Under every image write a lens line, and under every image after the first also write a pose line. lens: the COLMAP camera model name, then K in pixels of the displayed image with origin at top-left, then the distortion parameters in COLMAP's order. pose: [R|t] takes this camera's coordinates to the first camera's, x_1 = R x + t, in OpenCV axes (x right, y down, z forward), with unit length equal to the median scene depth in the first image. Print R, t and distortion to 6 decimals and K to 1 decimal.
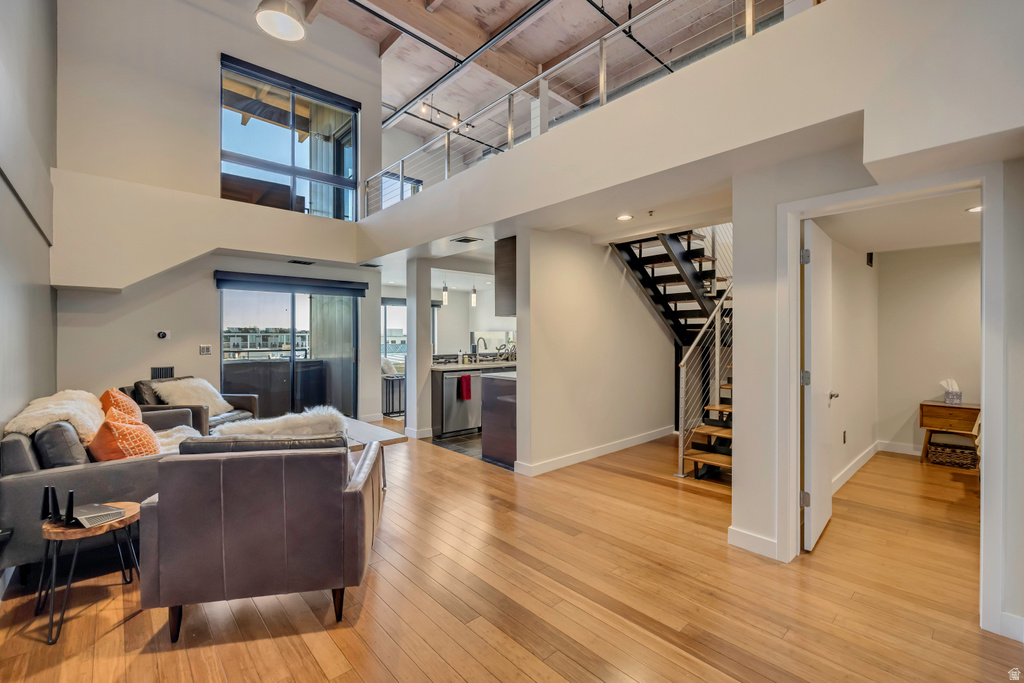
lens RADIAL K [[435.5, 0, 499.7], [0, 435.5, 343.2], [0, 0, 1]] dist [-0.001756, 0.000144]
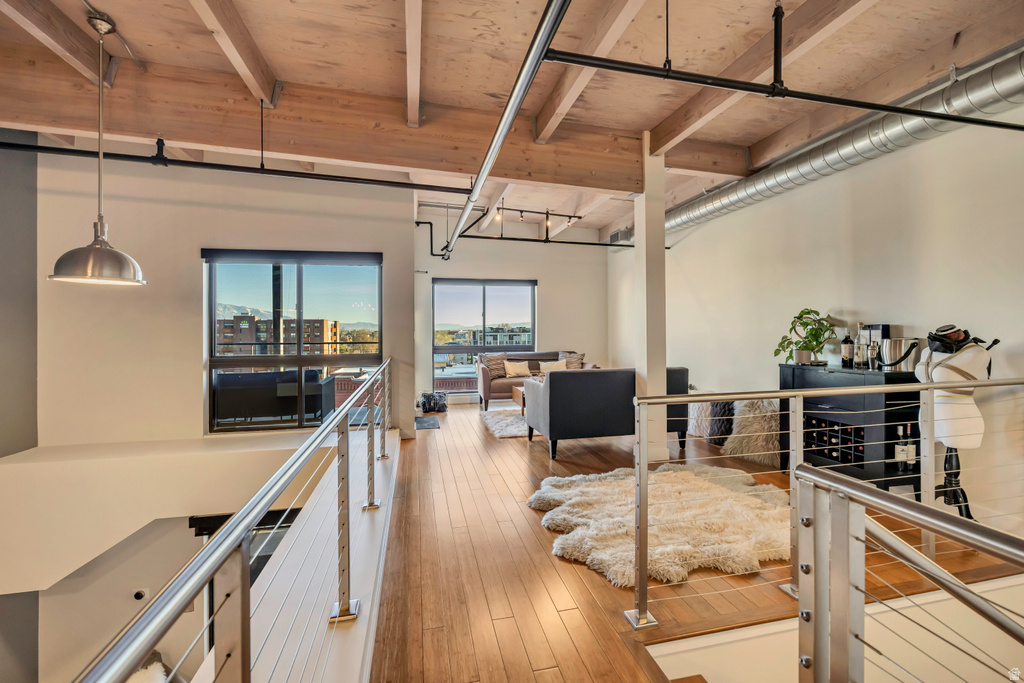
lens RADIAL K [[435.5, 0, 514.0], [0, 435.5, 335.4], [0, 0, 1]] dist [-0.001756, 0.000144]
pose [[0.881959, -0.011444, -0.471188, 0.243601], [0.007273, 0.999917, -0.010673, -0.442093], [0.471271, 0.005987, 0.881968, 0.503768]]
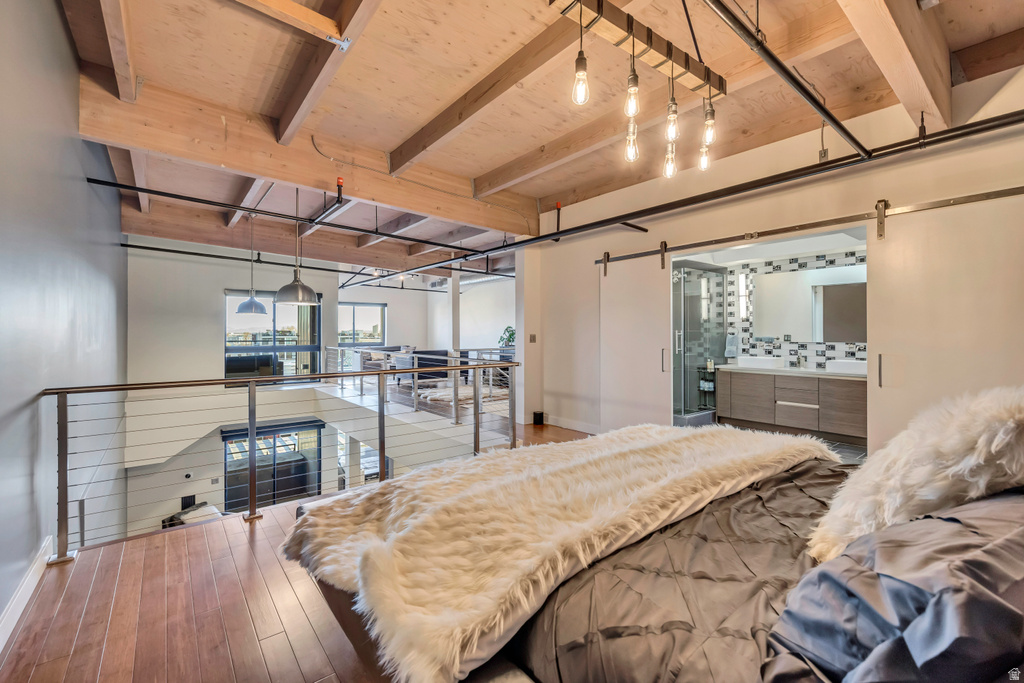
lens RADIAL K [[435.5, 0, 504.1], [0, 435.5, 334.7], [0, 0, 1]] dist [-0.001756, 0.000144]
pose [[0.998219, -0.010960, -0.058639, 0.400048], [0.010004, 0.999812, -0.016580, -0.422539], [0.058810, 0.015964, 0.998142, -0.442927]]
